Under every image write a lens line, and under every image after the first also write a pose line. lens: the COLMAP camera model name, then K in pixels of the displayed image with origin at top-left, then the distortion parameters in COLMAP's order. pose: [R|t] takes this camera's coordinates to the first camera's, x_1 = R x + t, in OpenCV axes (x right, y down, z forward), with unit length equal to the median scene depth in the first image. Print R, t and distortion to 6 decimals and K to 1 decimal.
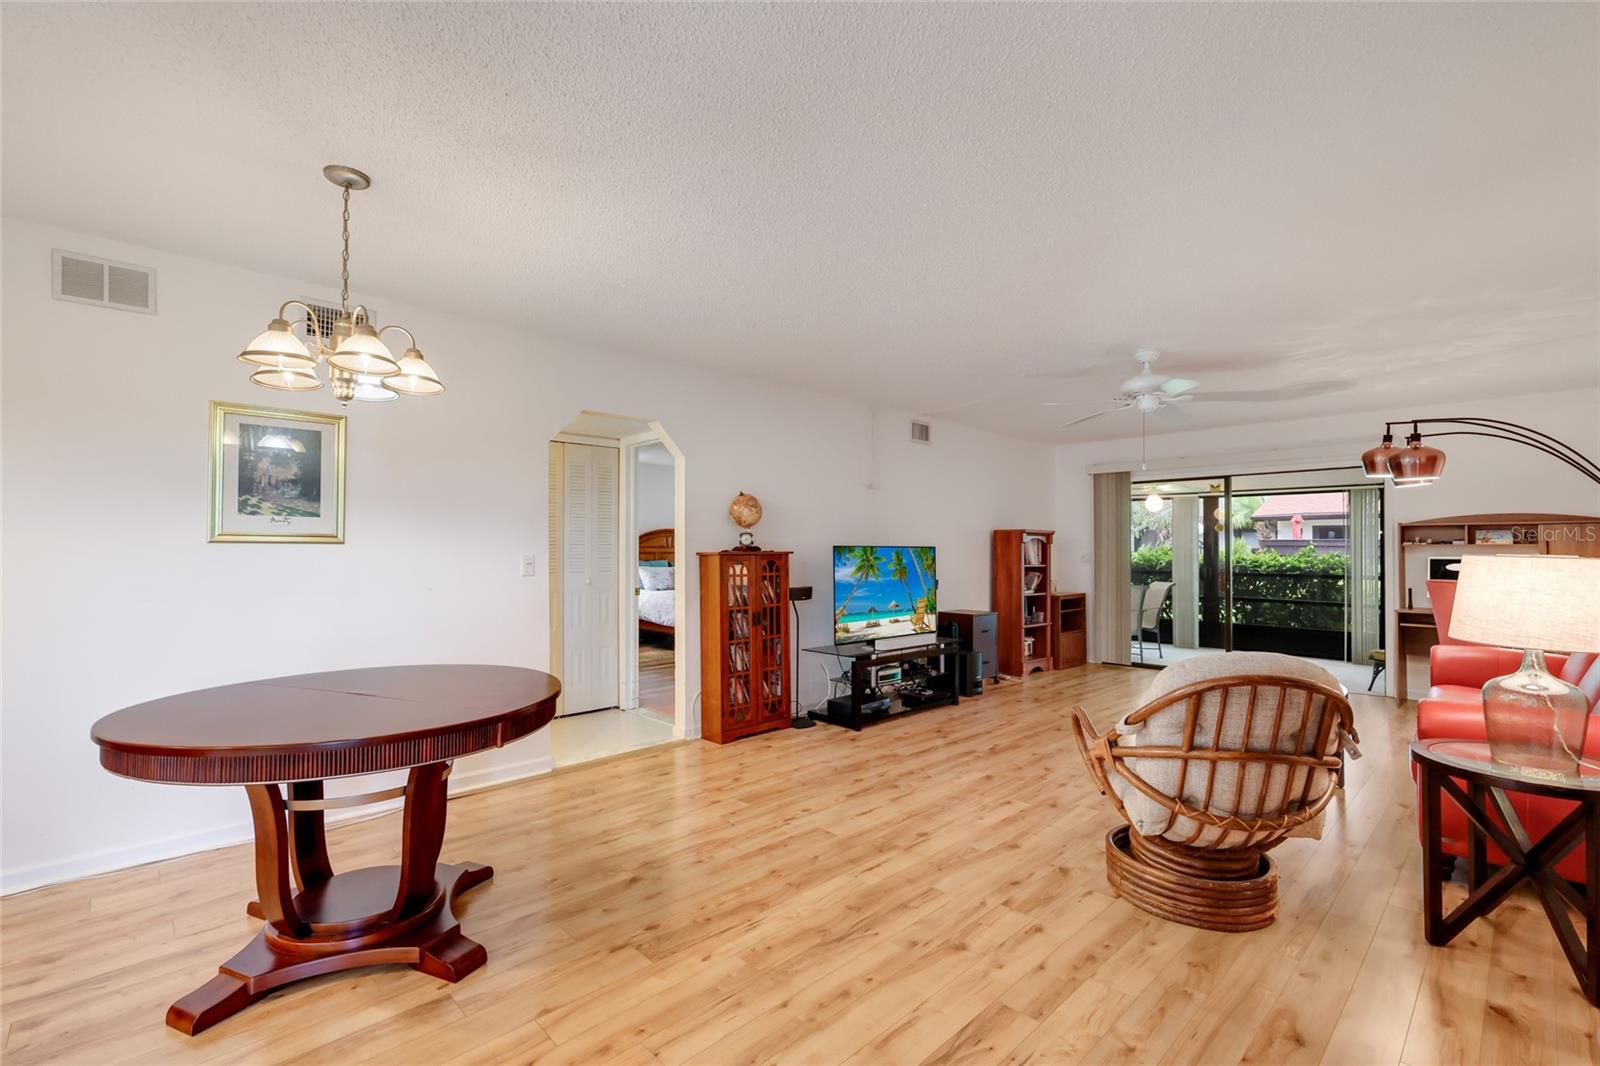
lens RADIAL K [[712.9, 0, 795.1], [0, 712.9, 540.9], [0, 0, 1]] dist [-0.002705, -0.000090]
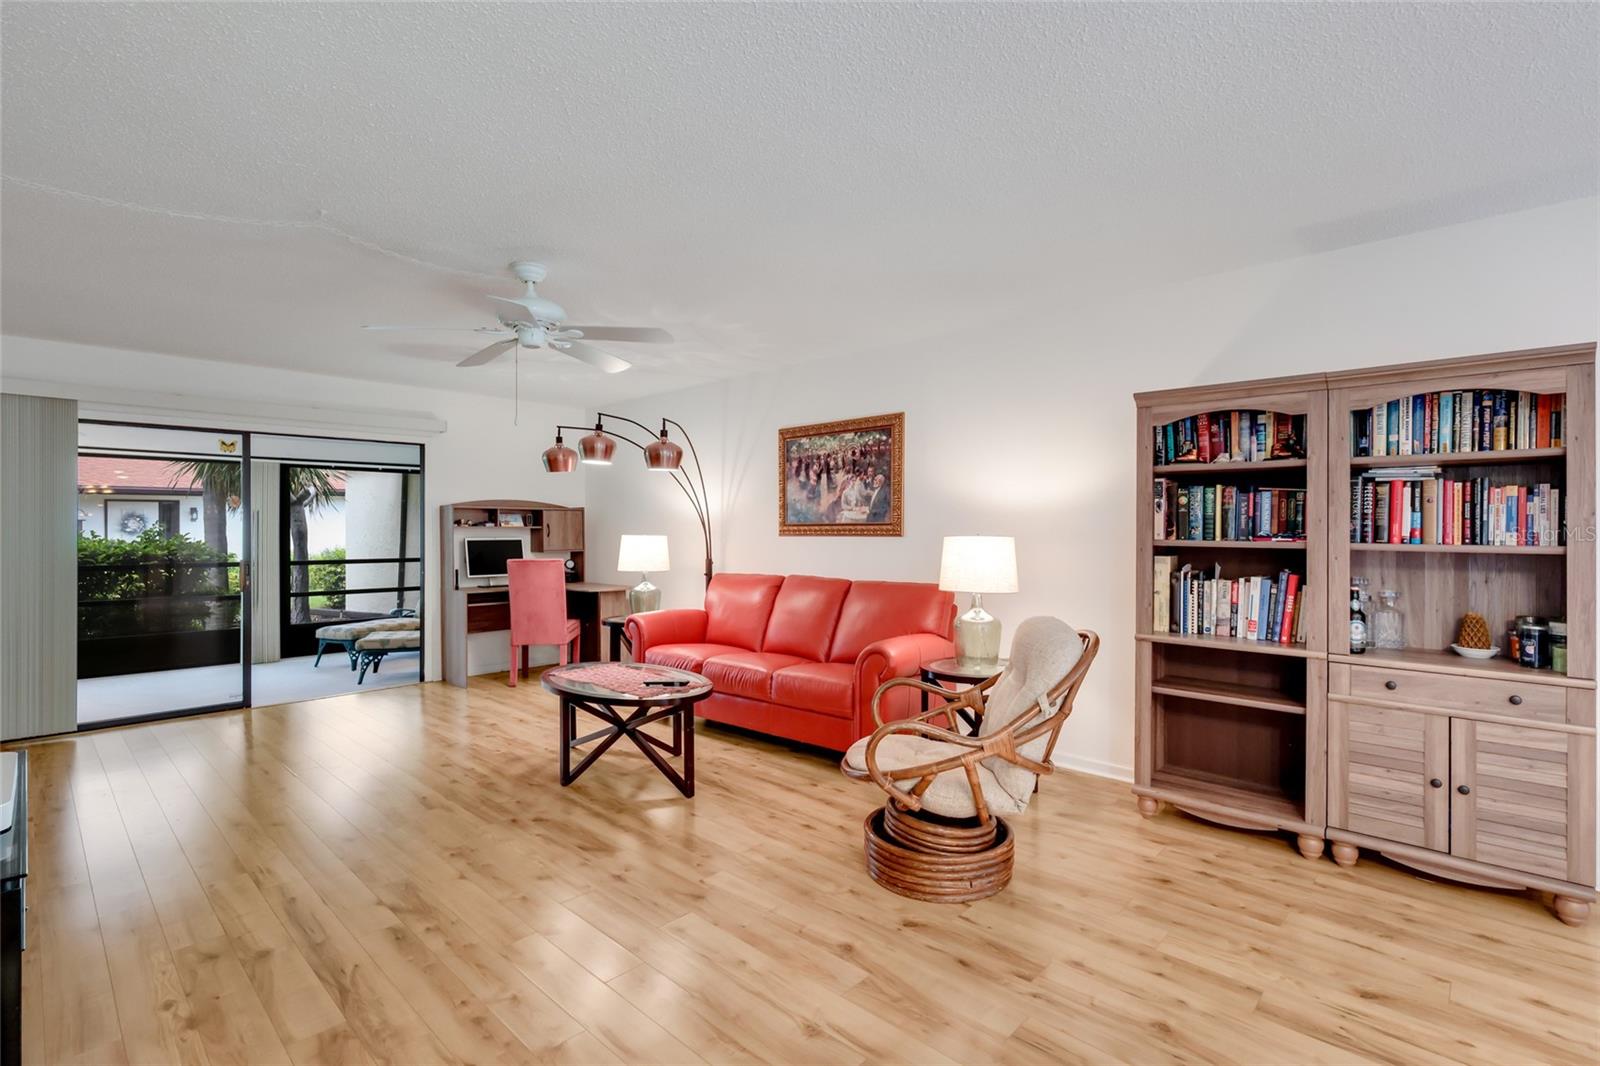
lens RADIAL K [[740.3, 0, 810.8], [0, 740.3, 530.8], [0, 0, 1]] dist [0.003063, -0.001274]
pose [[-0.053600, -0.003784, 0.998555, -0.256861], [-0.008678, 0.999957, 0.003323, 0.003547], [-0.998525, -0.008488, -0.053631, 0.637290]]
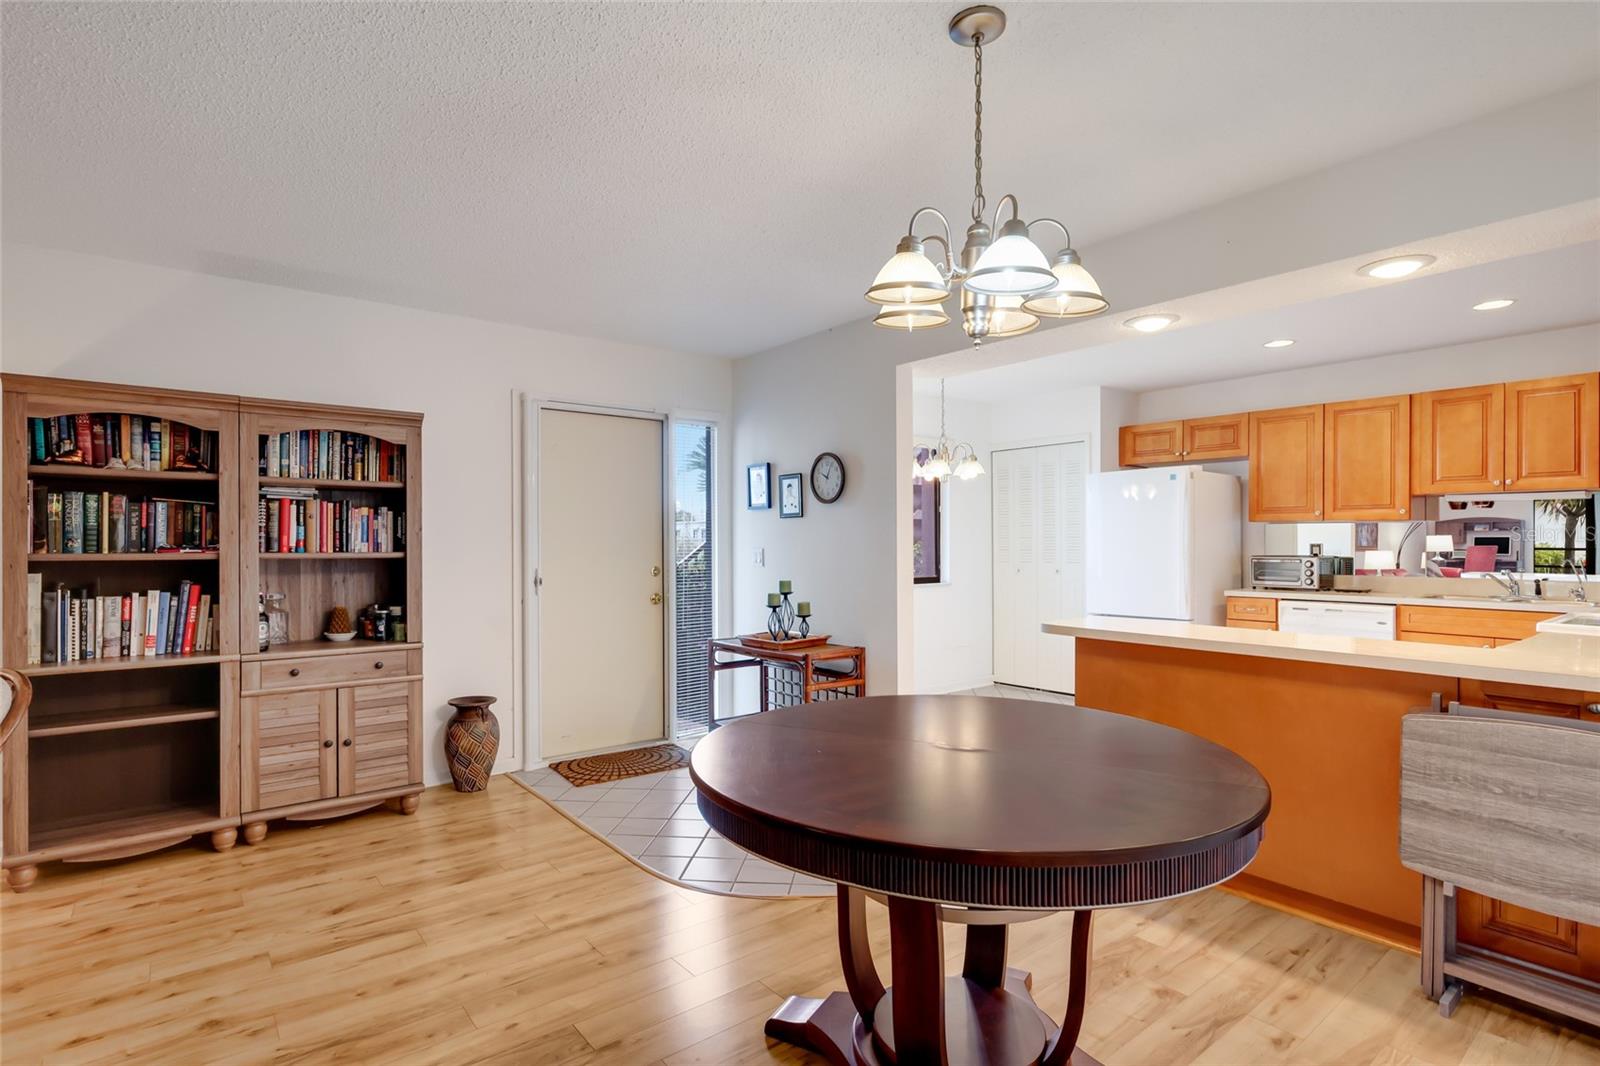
lens RADIAL K [[801.3, 0, 797.3], [0, 801.3, 537.4], [0, 0, 1]] dist [0.000748, -0.001015]
pose [[-0.995053, -0.000591, 0.099345, -0.239953], [-0.001399, 0.999967, -0.008063, 0.002728], [-0.099337, -0.008162, -0.995020, 0.824380]]
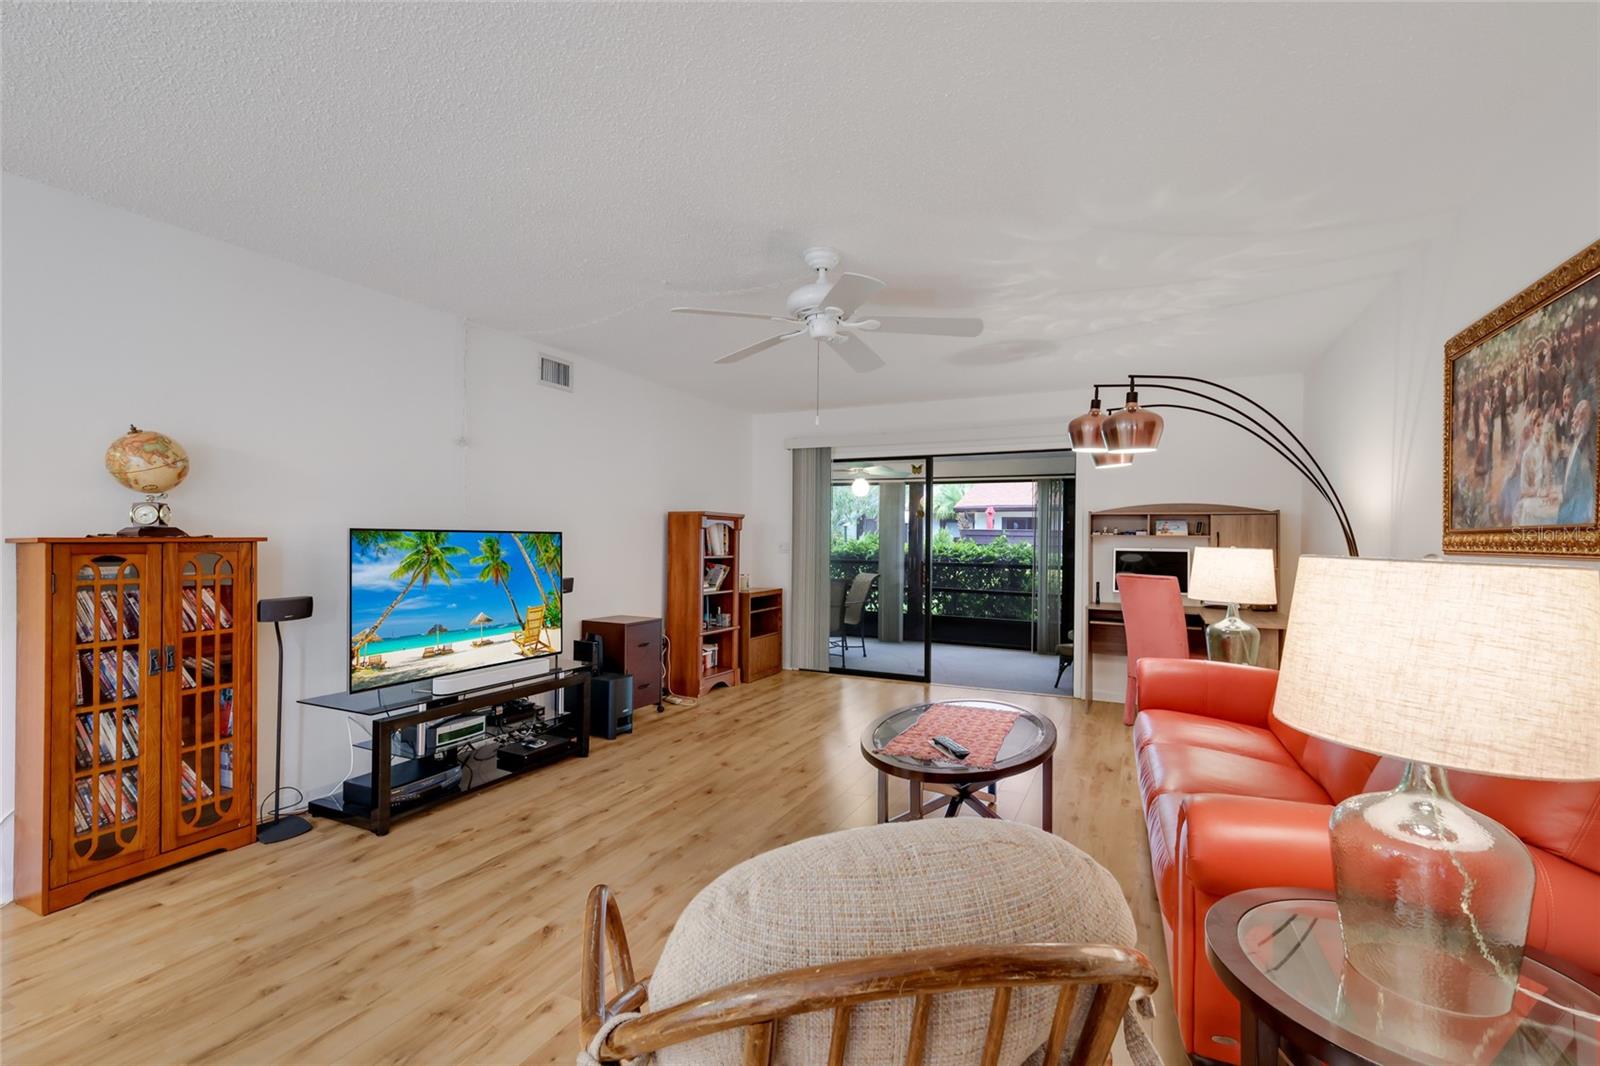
lens RADIAL K [[715.7, 0, 796.9], [0, 715.7, 535.7], [0, 0, 1]] dist [0.007134, -0.000115]
pose [[0.938089, 0.008575, 0.346287, 0.197367], [-0.012667, 0.999874, 0.009555, 0.002336], [-0.346162, -0.013350, 0.938080, 0.298518]]
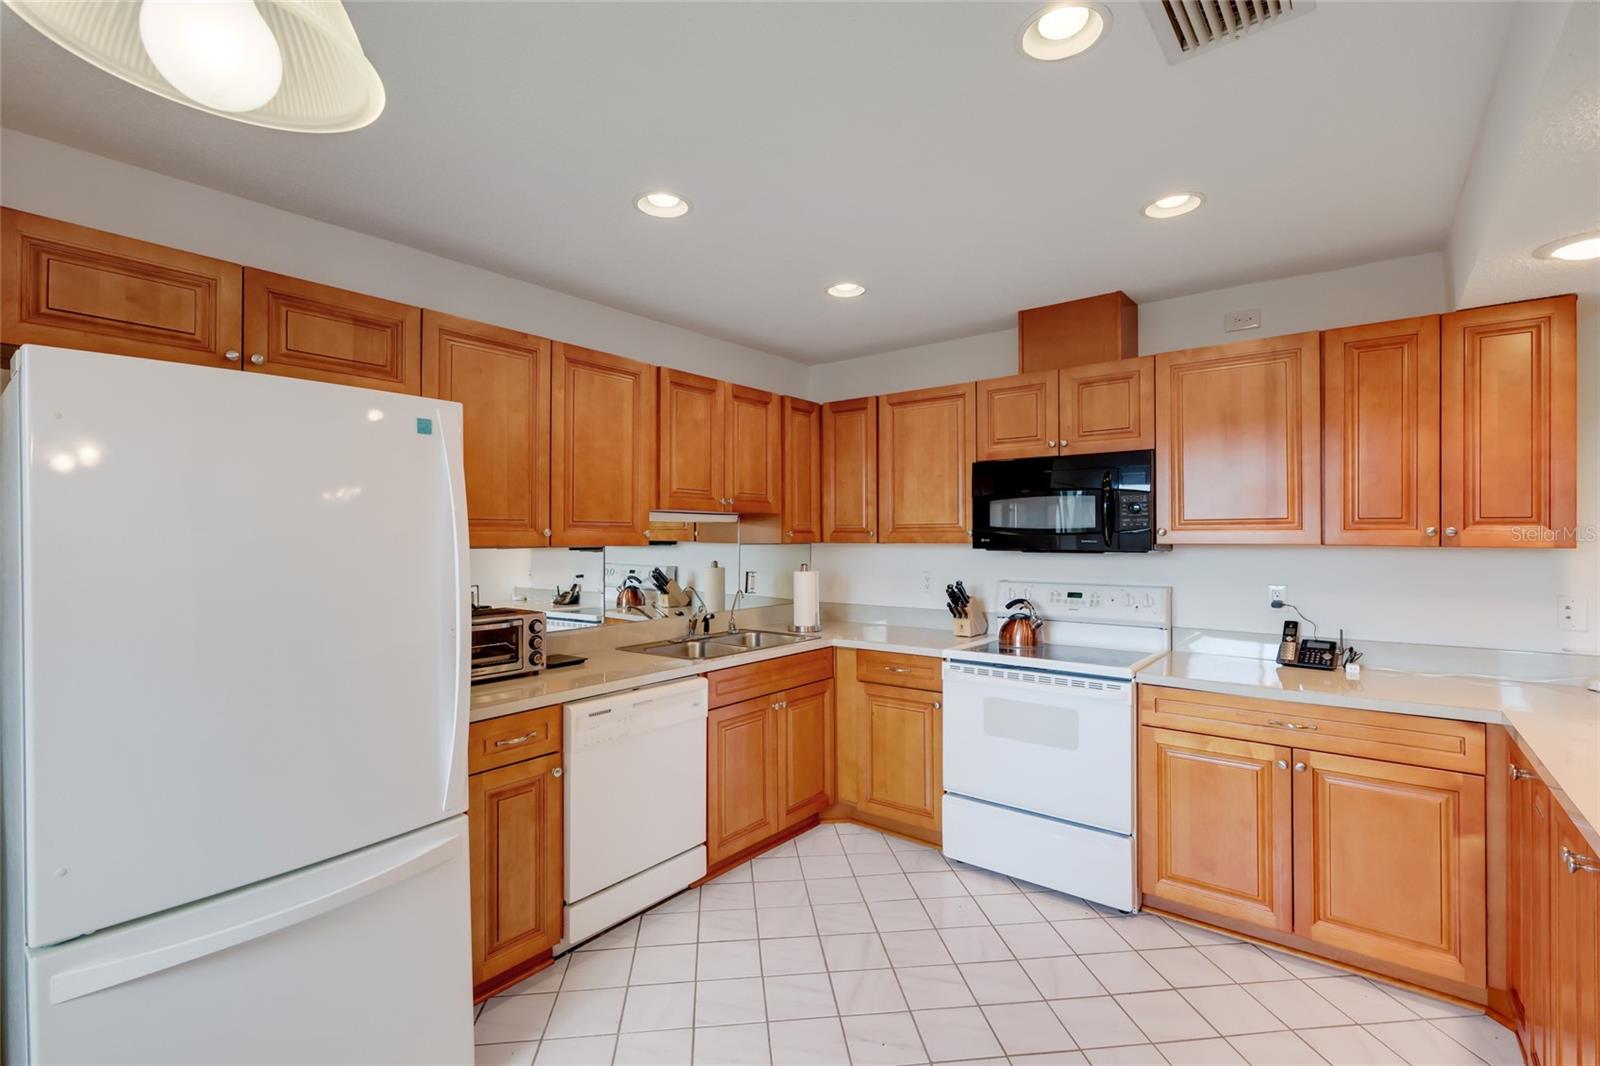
lens RADIAL K [[712.9, 0, 779.5], [0, 712.9, 536.0], [0, 0, 1]] dist [-0.002705, -0.000090]
pose [[0.109274, -0.003787, -0.994005, -0.278614], [0.009486, 0.999951, -0.002767, -0.031993], [0.993966, -0.009127, 0.109304, -0.151848]]
